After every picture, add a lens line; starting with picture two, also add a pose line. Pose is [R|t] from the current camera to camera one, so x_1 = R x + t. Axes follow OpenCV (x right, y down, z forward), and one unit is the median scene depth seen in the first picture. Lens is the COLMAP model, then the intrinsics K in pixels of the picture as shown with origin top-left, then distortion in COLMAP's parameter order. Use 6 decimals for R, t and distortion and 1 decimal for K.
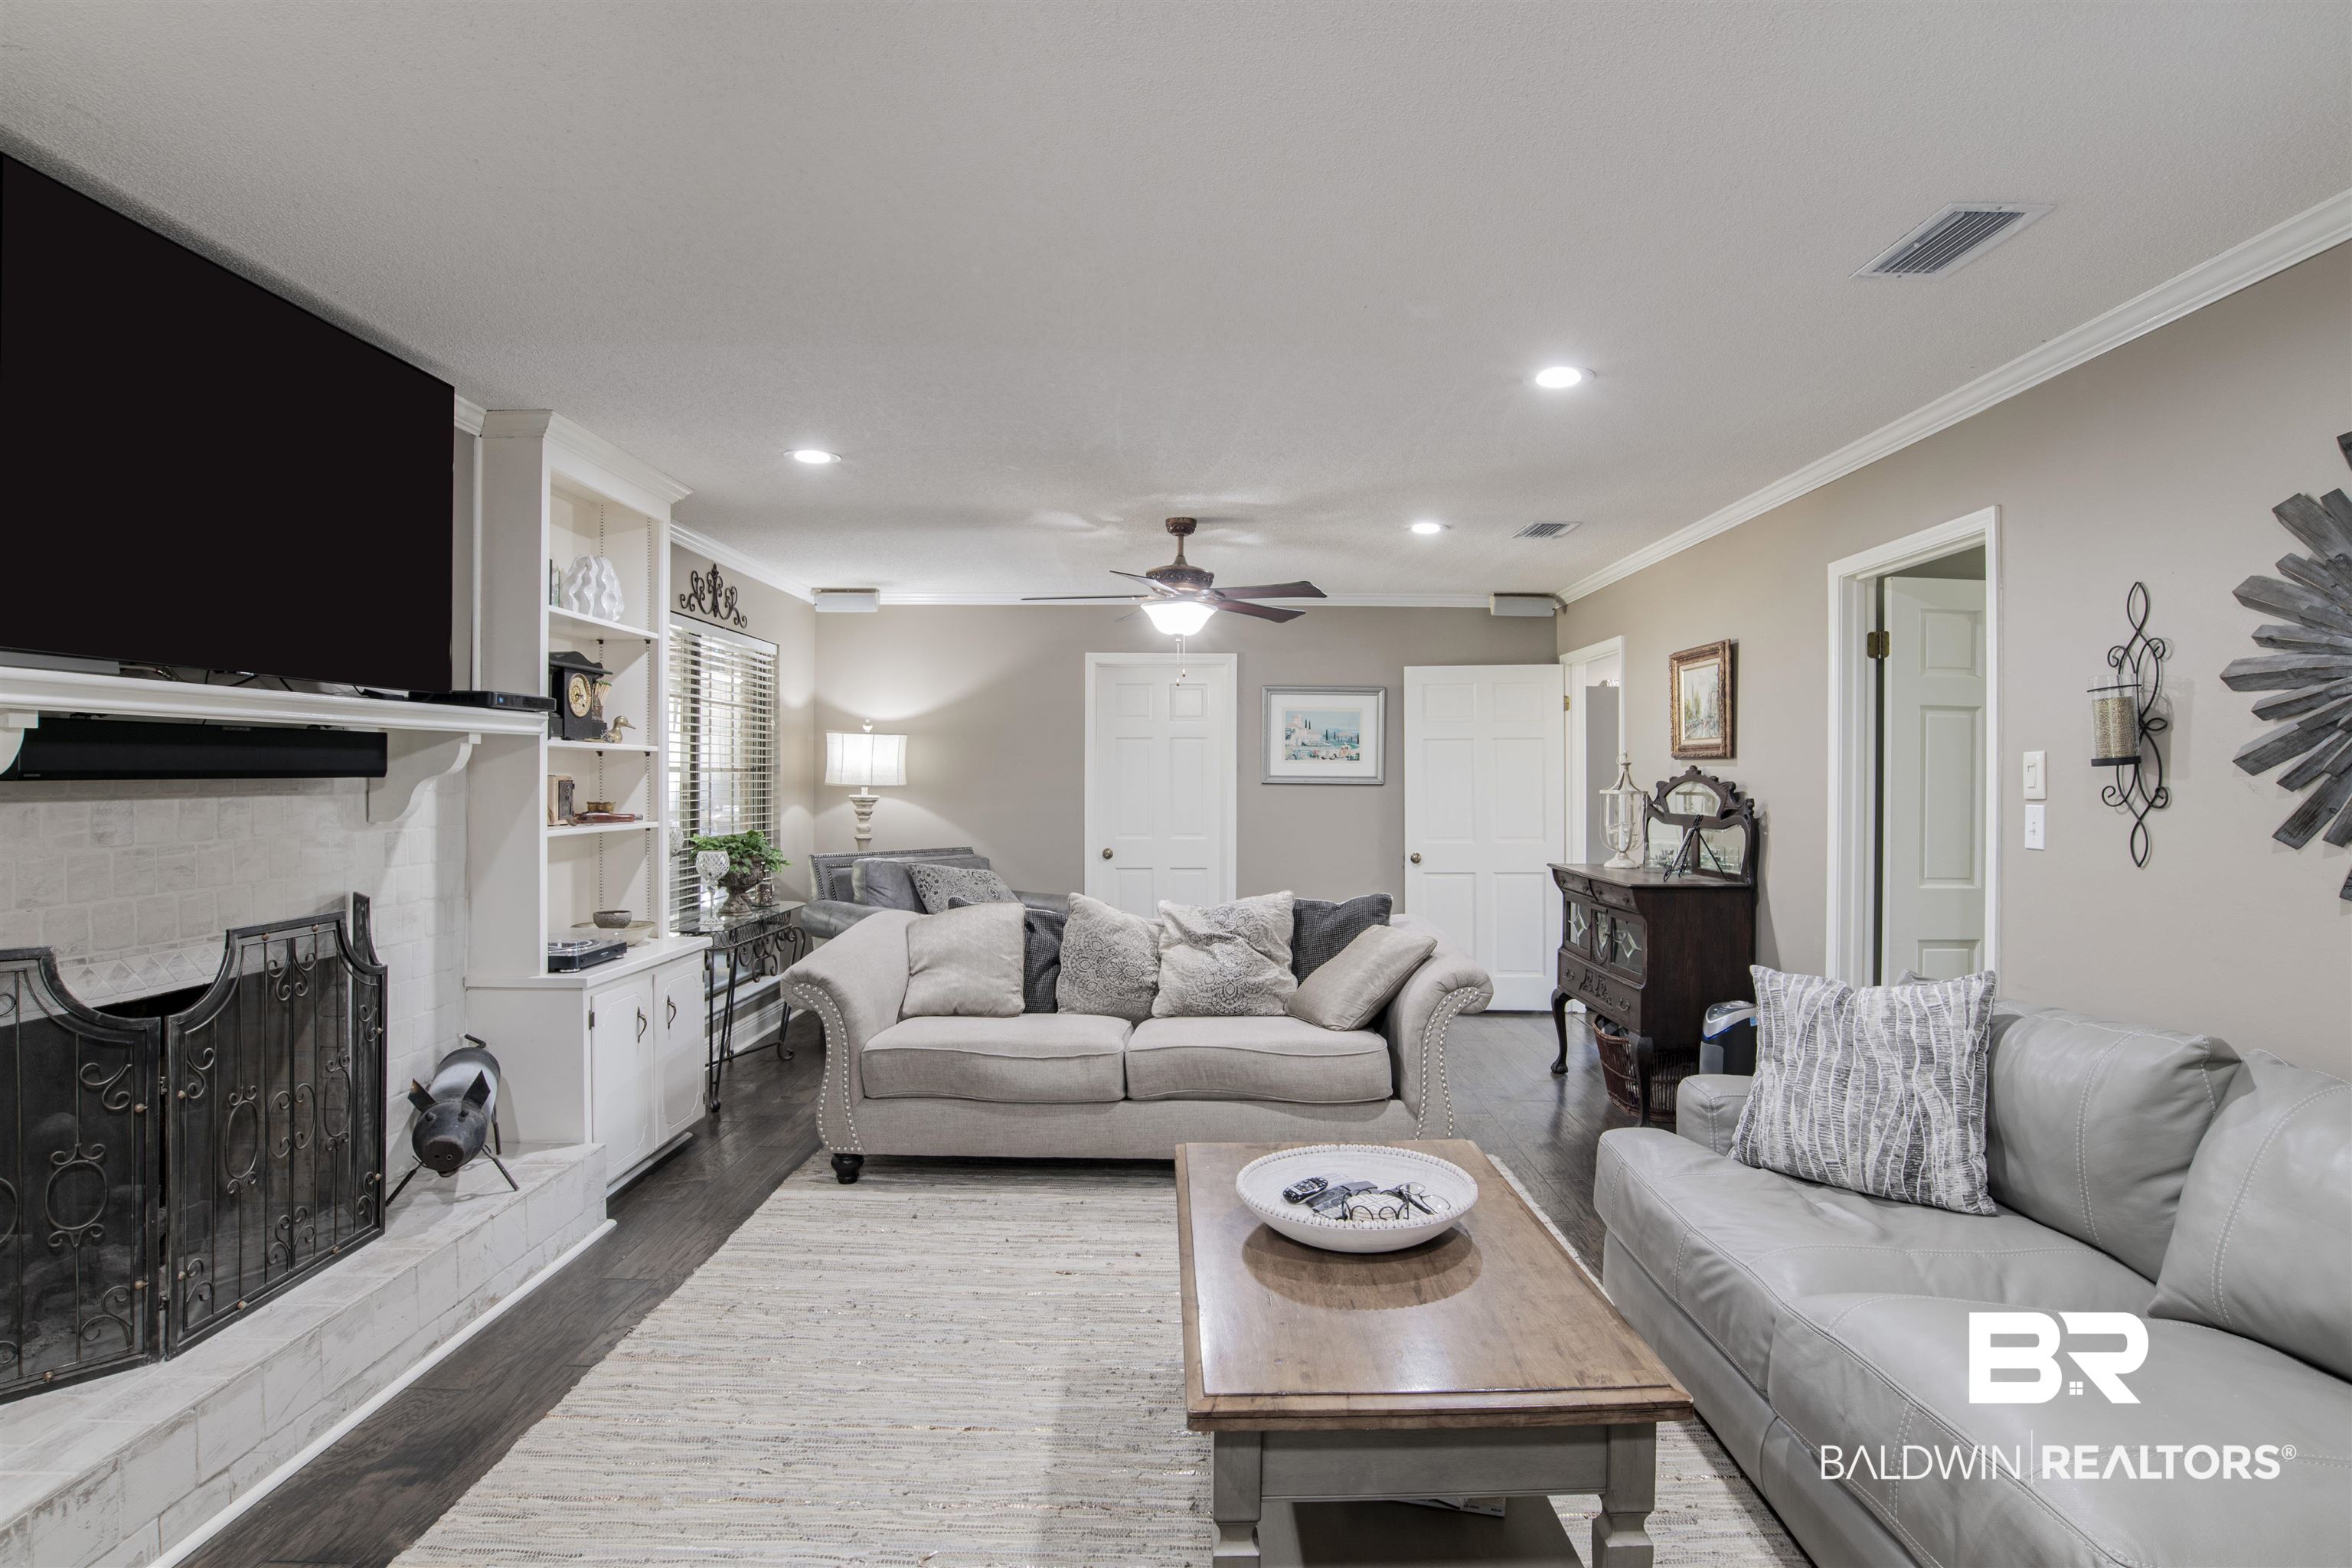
lens RADIAL K [[1223.3, 0, 1185.1], [0, 1223.3, 778.1], [0, 0, 1]] dist [-0.073739, 0.035740]
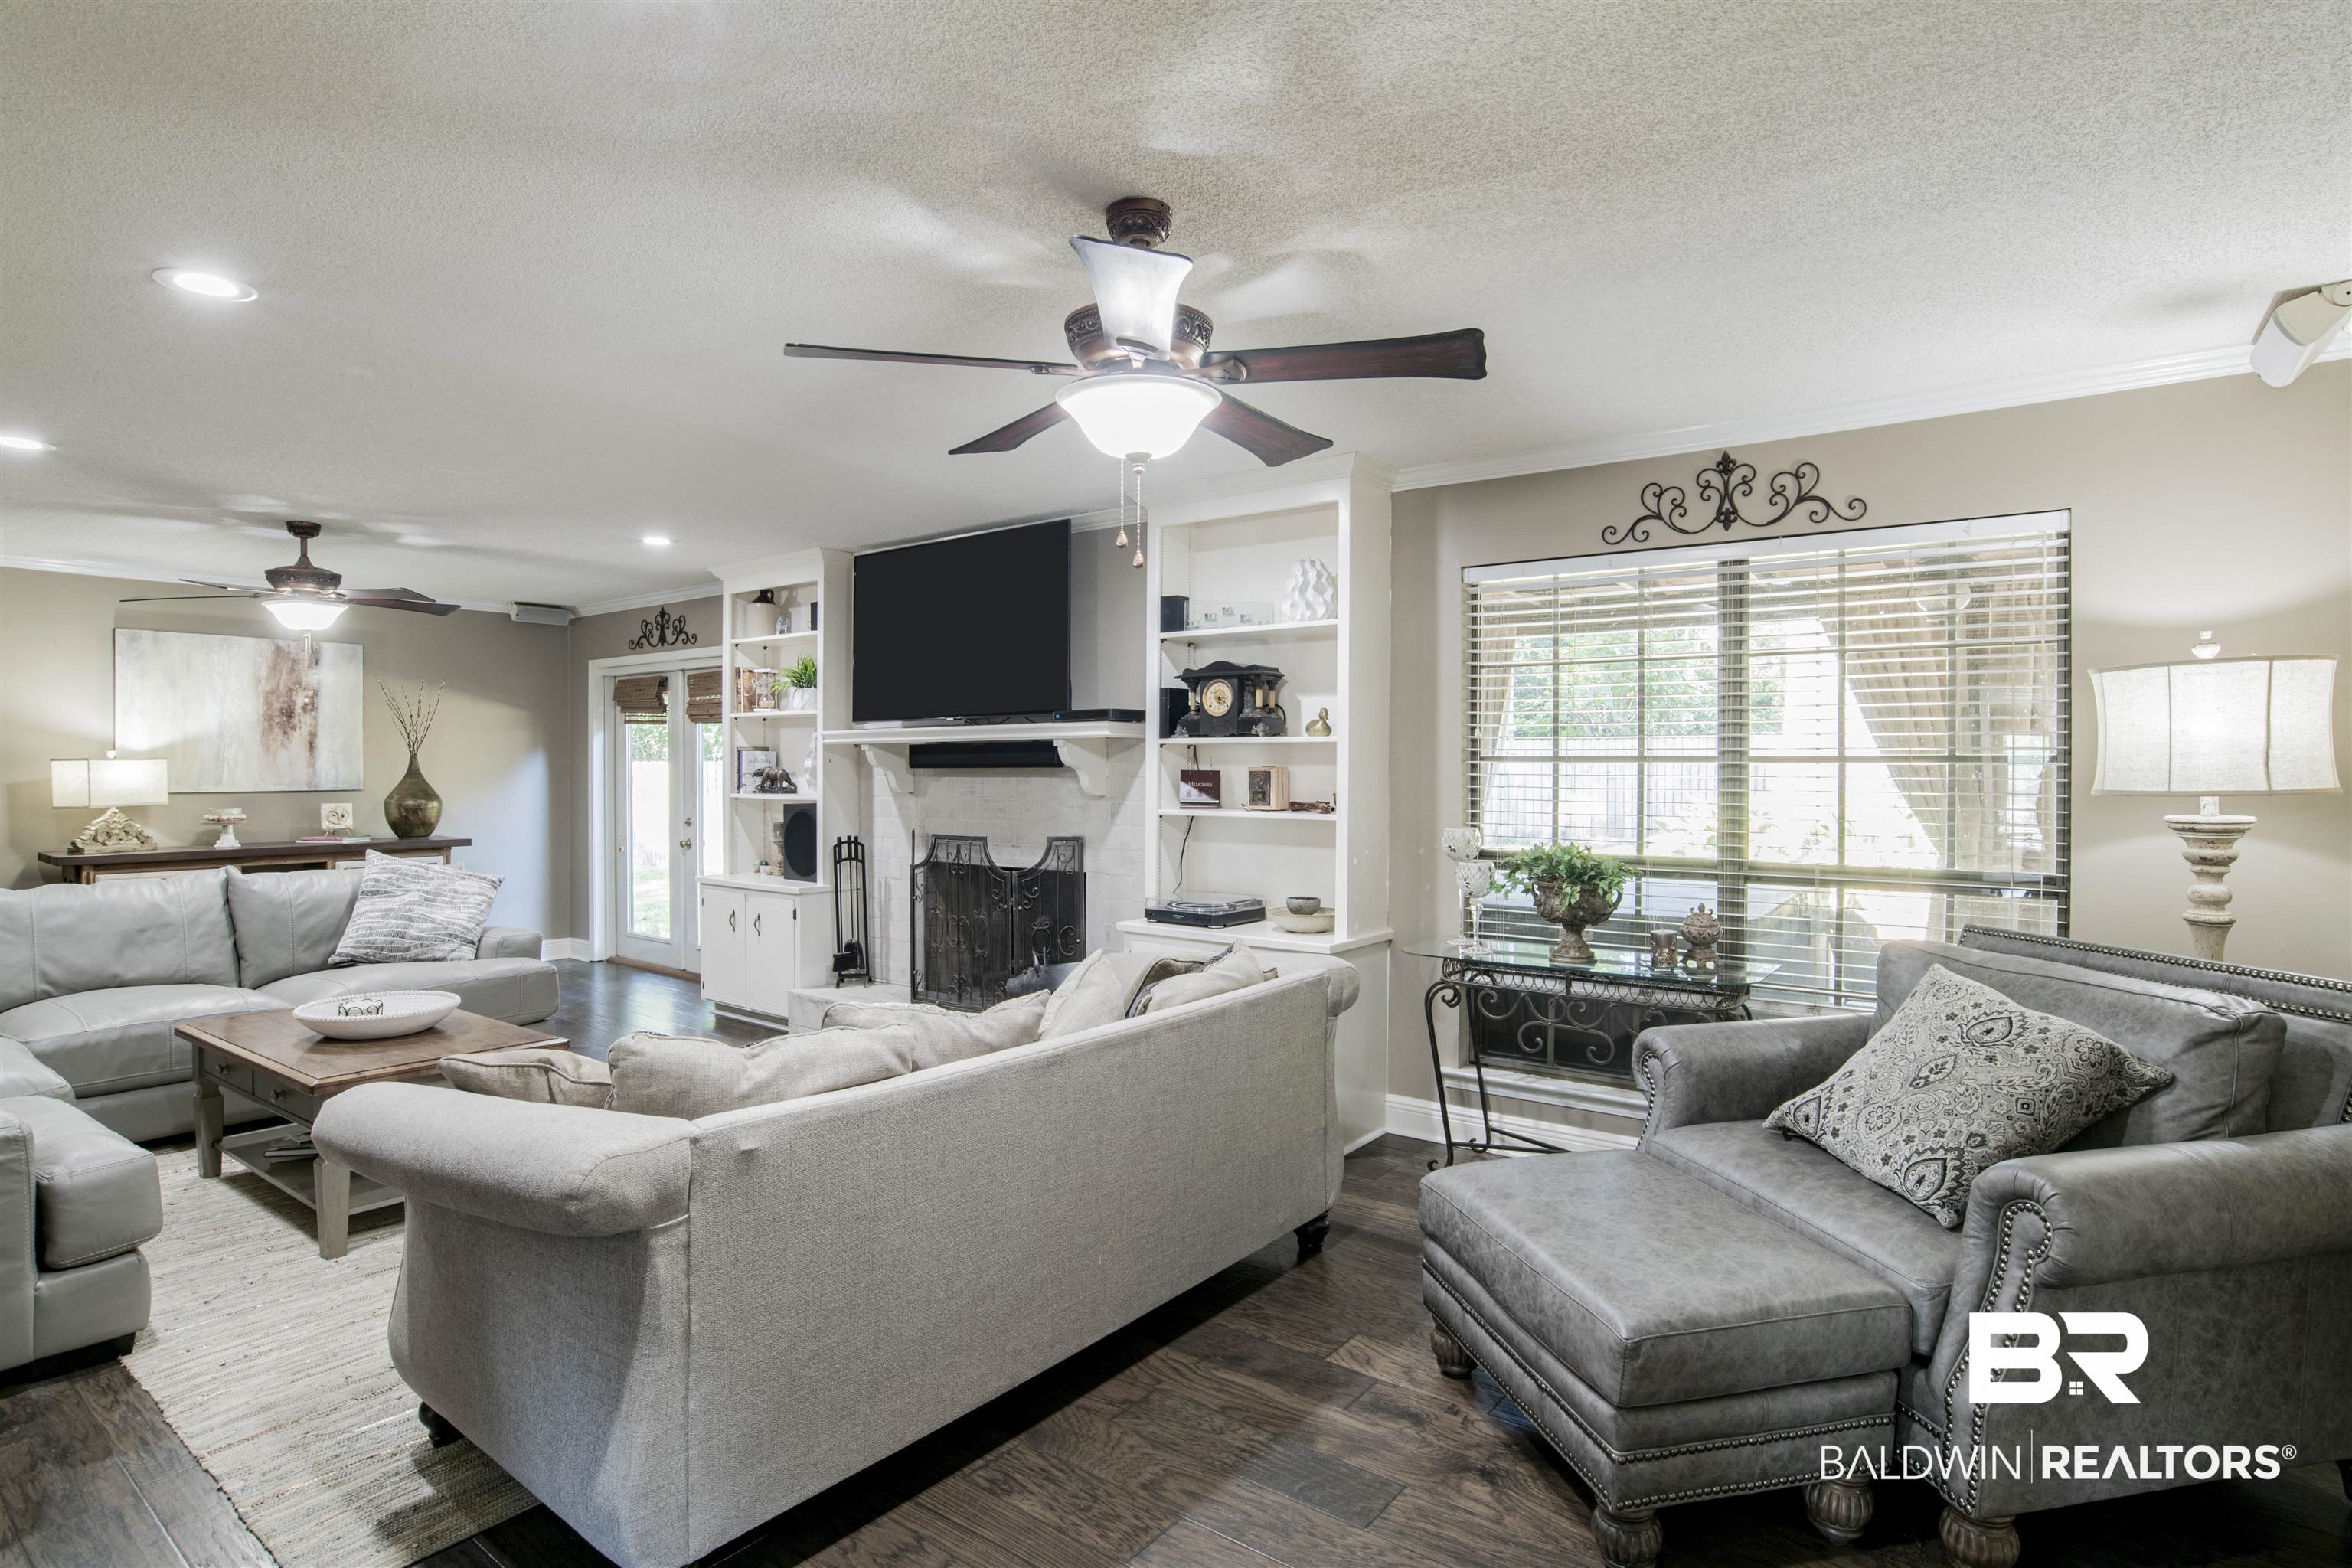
lens RADIAL K [[1199.7, 0, 1187.6], [0, 1199.7, 774.2], [0, 0, 1]] dist [-0.043944, 0.000977]
pose [[-0.594511, -0.003446, -0.804080, 0.455309], [-0.007876, 0.999968, 0.001538, 0.003576], [0.804049, 0.007248, -0.594519, 1.670258]]
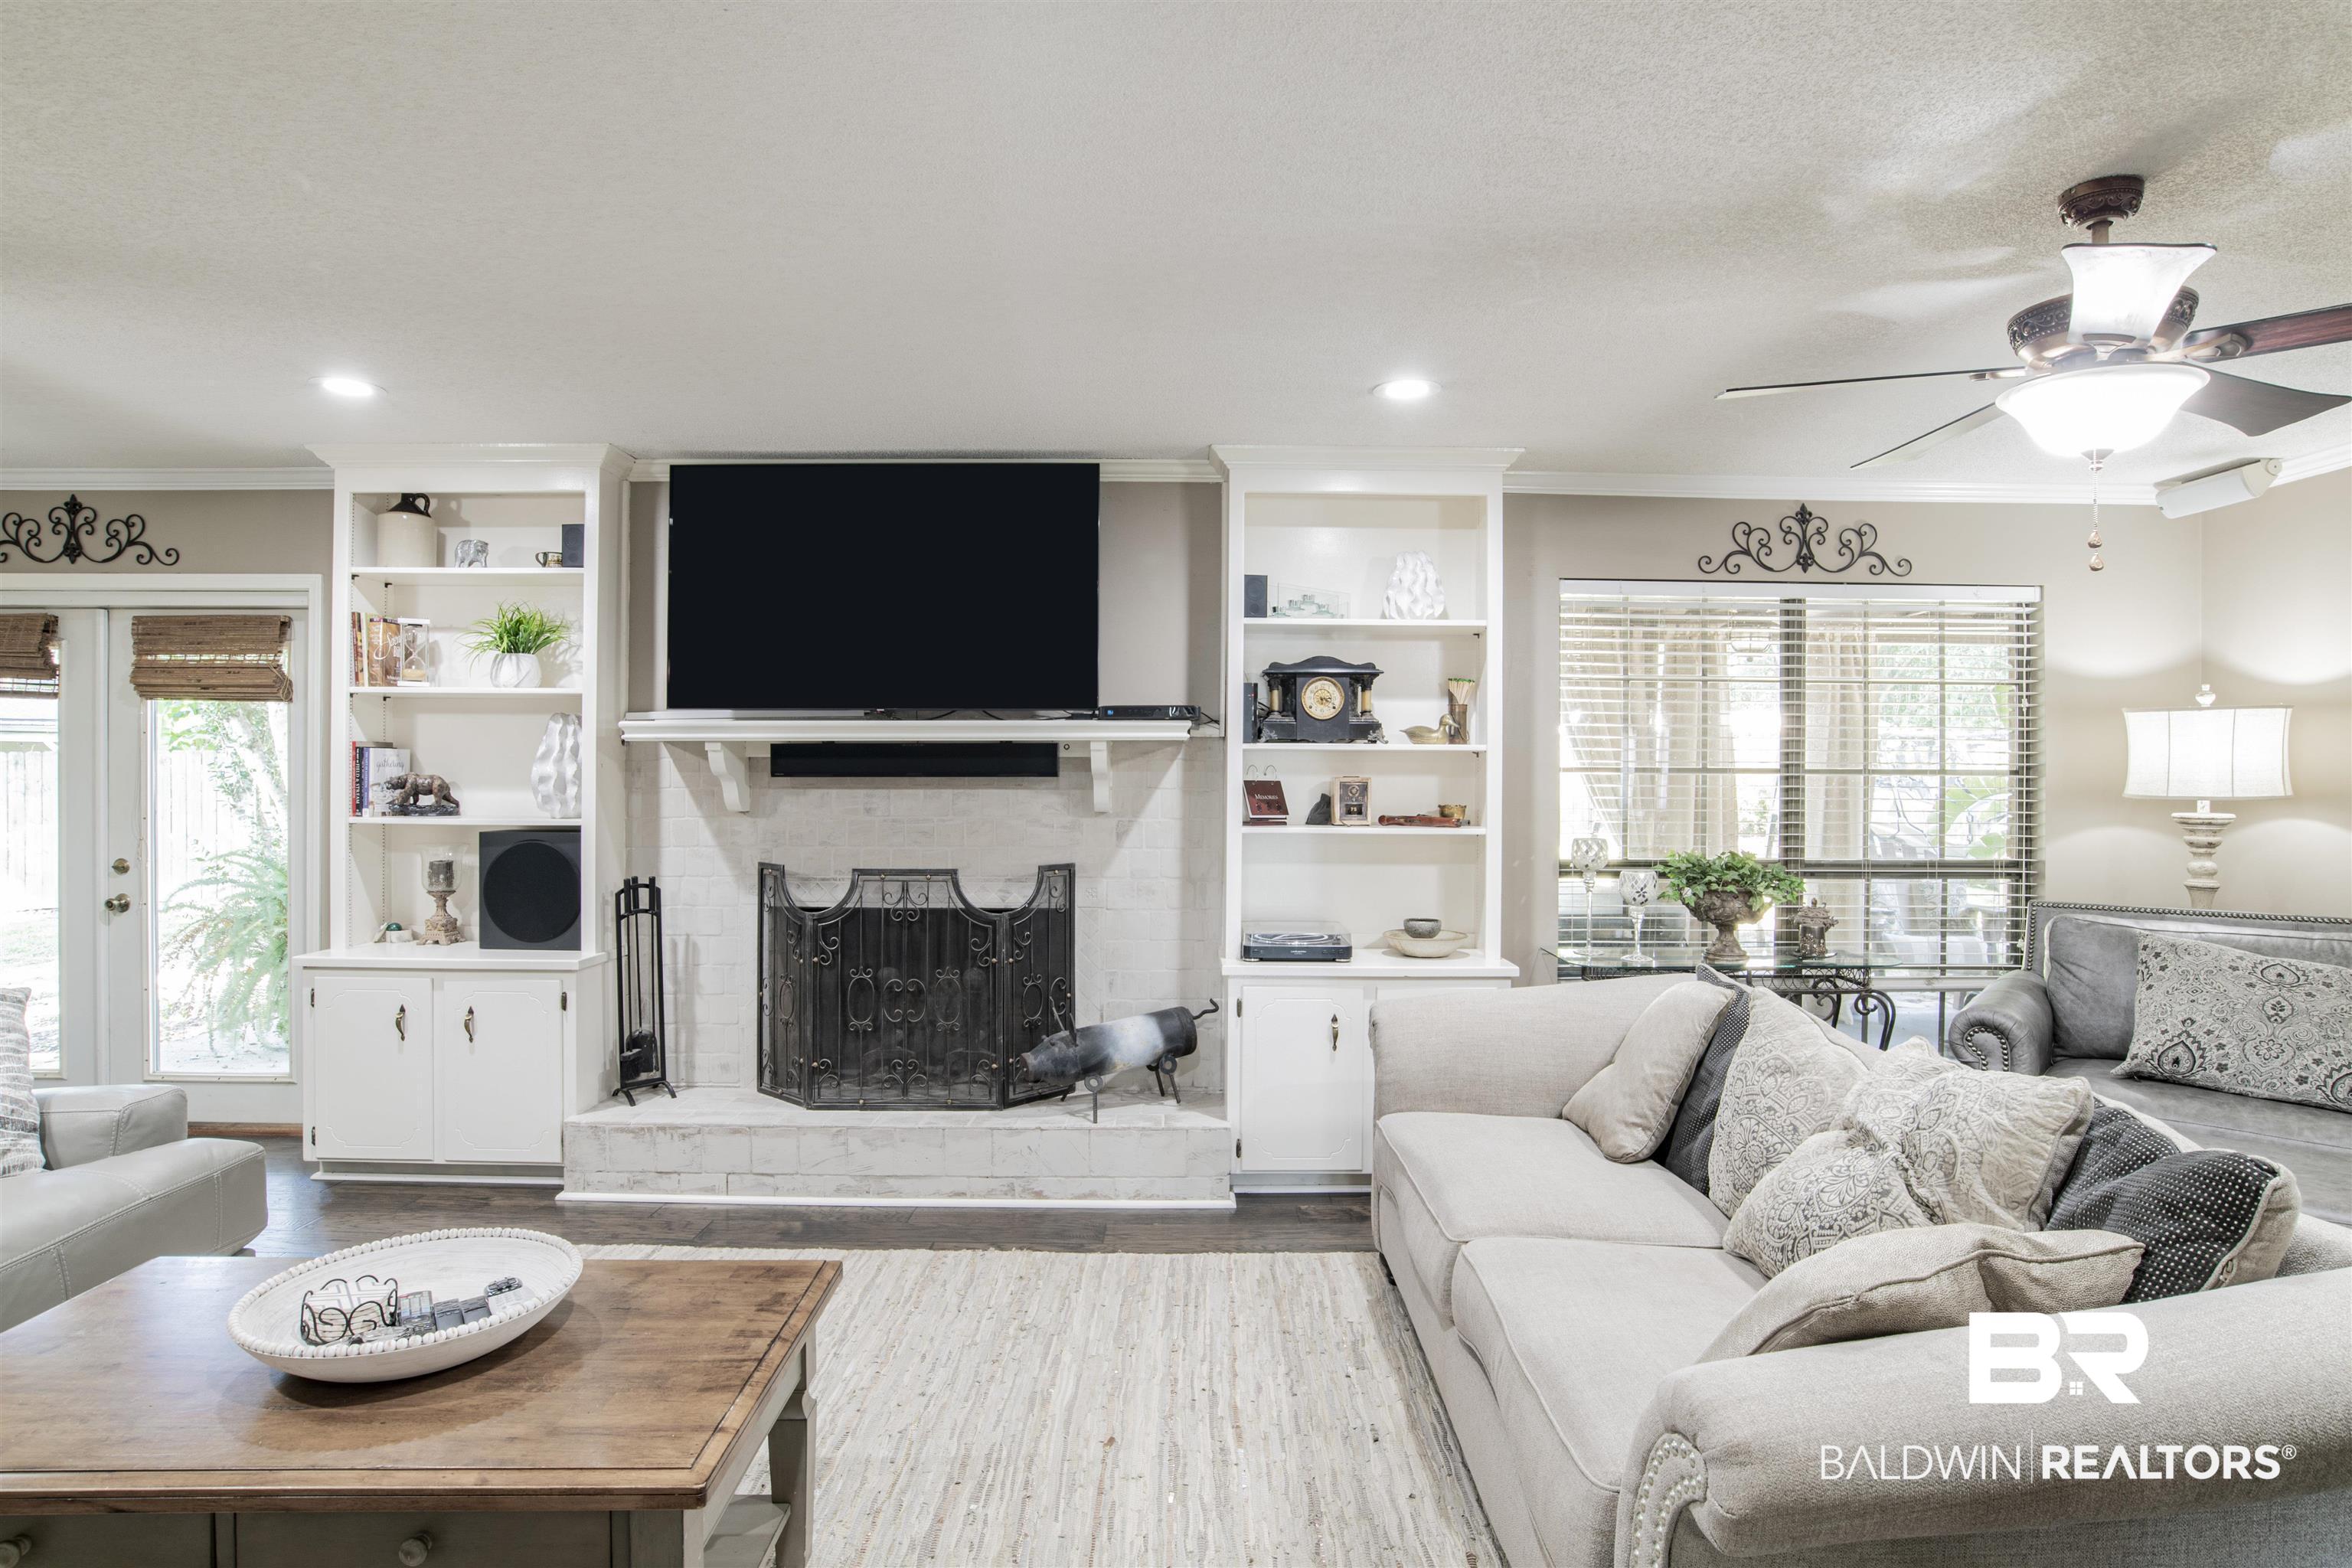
lens RADIAL K [[1237.4, 0, 1184.8], [0, 1237.4, 778.4], [0, 0, 1]] dist [-0.063495, 0.027035]
pose [[0.018130, -0.003272, -0.999830, 0.545002], [-0.006703, 0.999972, -0.003394, 0.003577], [0.999813, 0.006764, 0.018107, 0.861882]]
